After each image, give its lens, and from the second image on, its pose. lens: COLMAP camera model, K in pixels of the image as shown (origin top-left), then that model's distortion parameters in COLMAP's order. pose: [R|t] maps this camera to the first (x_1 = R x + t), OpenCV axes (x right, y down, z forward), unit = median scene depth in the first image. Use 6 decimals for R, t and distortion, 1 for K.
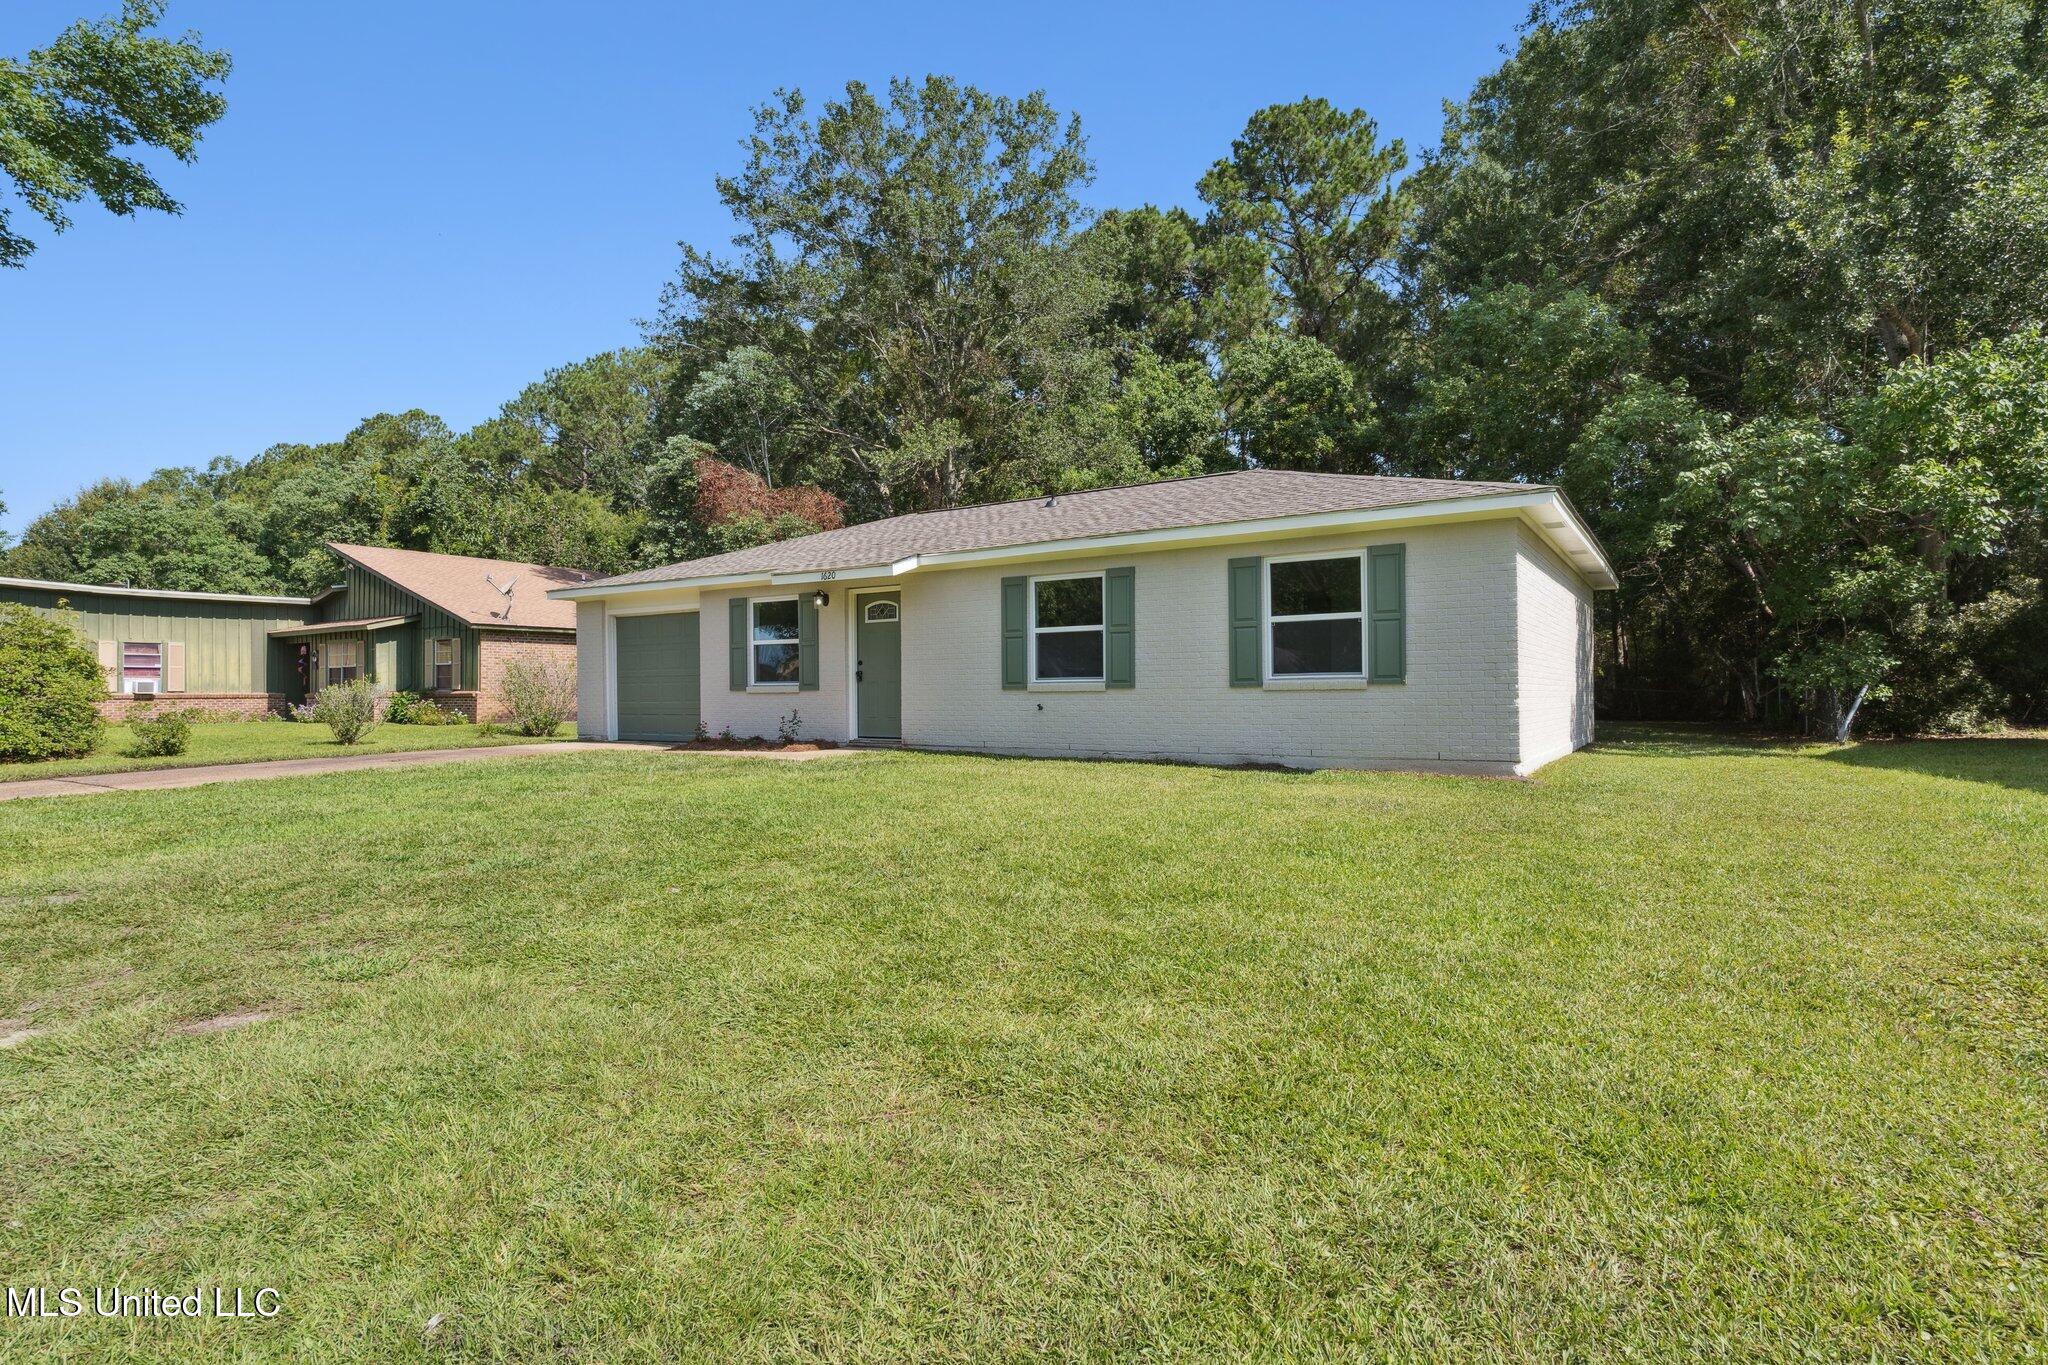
lens RADIAL K [[1014.9, 0, 1024.0], [0, 1014.9, 682.5], [0, 0, 1]] dist [0.019651, 0.000085]
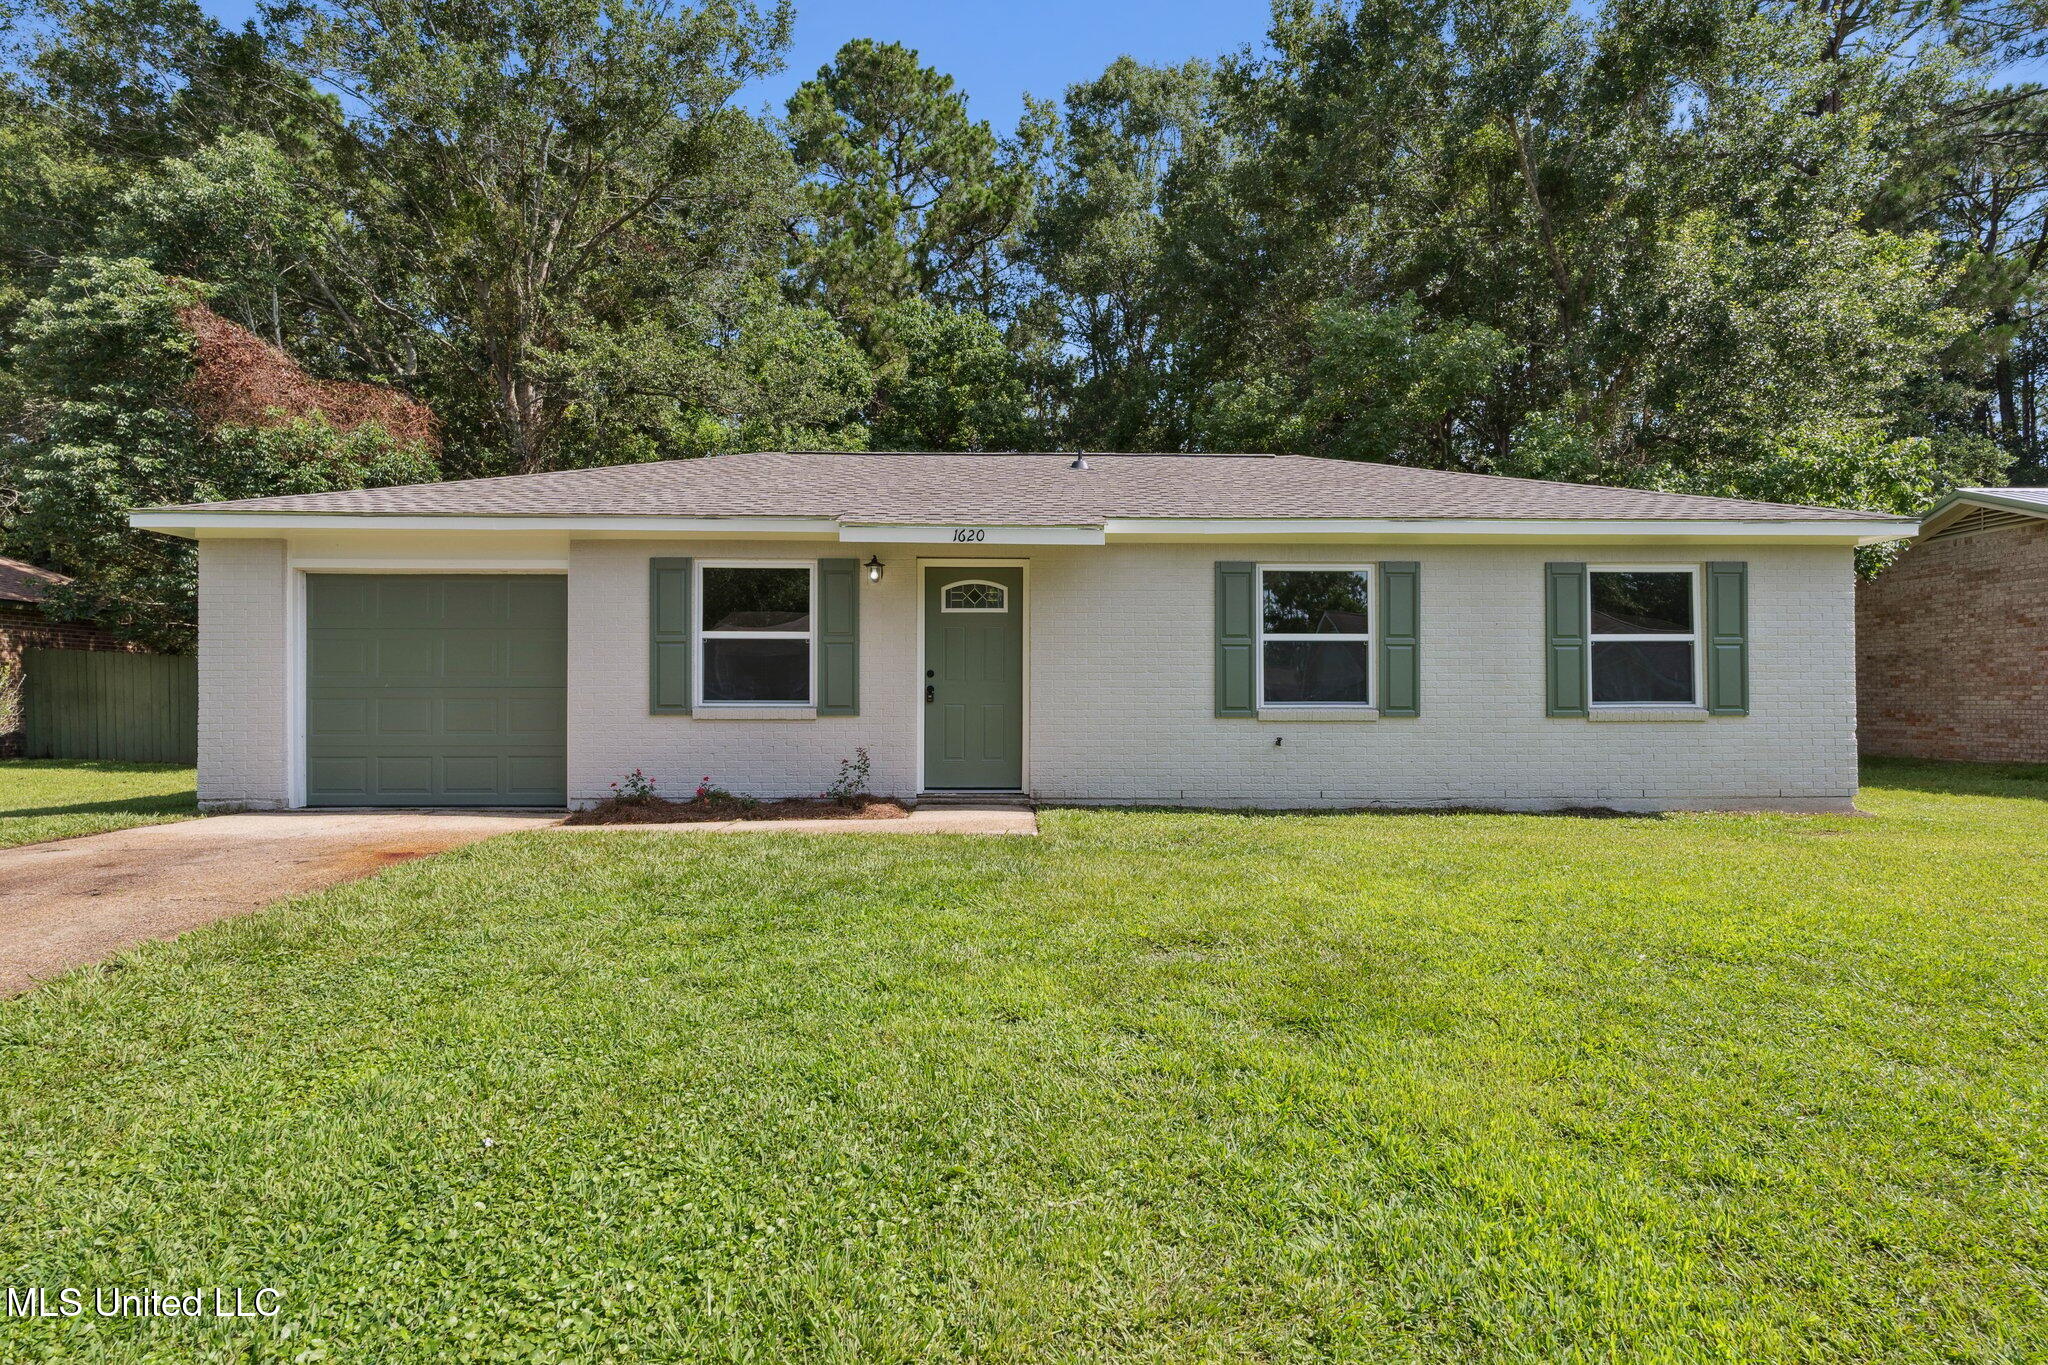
lens RADIAL K [[1165.8, 0, 1024.0], [0, 1165.8, 682.5], [0, 0, 1]] dist [0.000829, -0.000512]
pose [[0.819542, 0.025525, 0.572450, -0.533534], [-0.011367, 0.999535, -0.028296, 0.006200], [-0.572906, 0.016683, 0.819451, 0.357570]]
